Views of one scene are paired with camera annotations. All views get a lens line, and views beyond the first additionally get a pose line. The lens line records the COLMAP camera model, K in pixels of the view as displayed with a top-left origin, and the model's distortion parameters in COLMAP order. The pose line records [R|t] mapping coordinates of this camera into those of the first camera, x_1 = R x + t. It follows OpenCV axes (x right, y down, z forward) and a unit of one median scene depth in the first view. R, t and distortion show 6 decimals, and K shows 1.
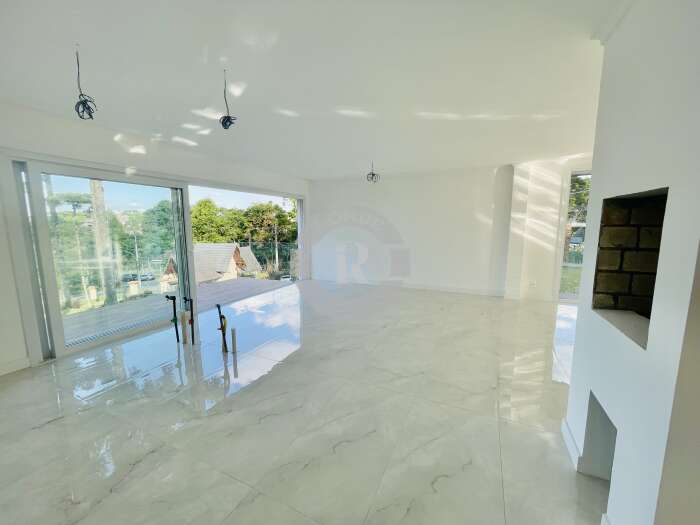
lens RADIAL K [[283.2, 0, 350.0], [0, 283.2, 262.5], [0, 0, 1]] dist [-0.001734, -0.000055]
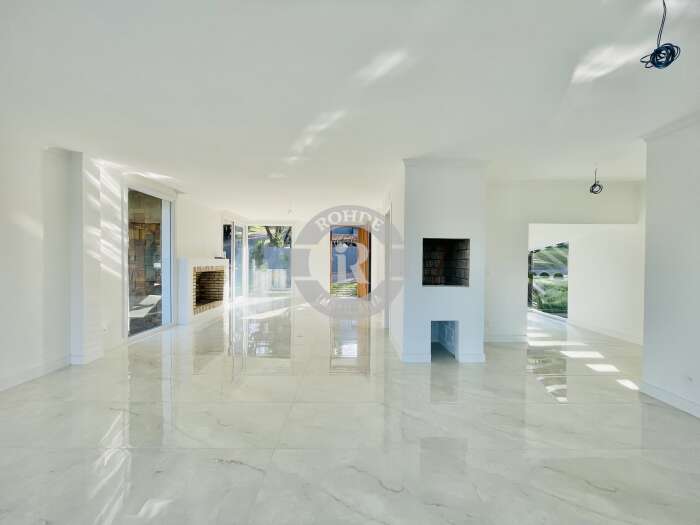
lens RADIAL K [[268.0, 0, 364.6], [0, 268.0, 262.3], [0, 0, 1]] dist [0.000982, 0.000098]
pose [[-0.462235, -0.026887, 0.886350, -0.264195], [0.096857, 0.992029, 0.080605, -0.083340], [-0.881452, 0.123108, -0.455947, 0.737376]]
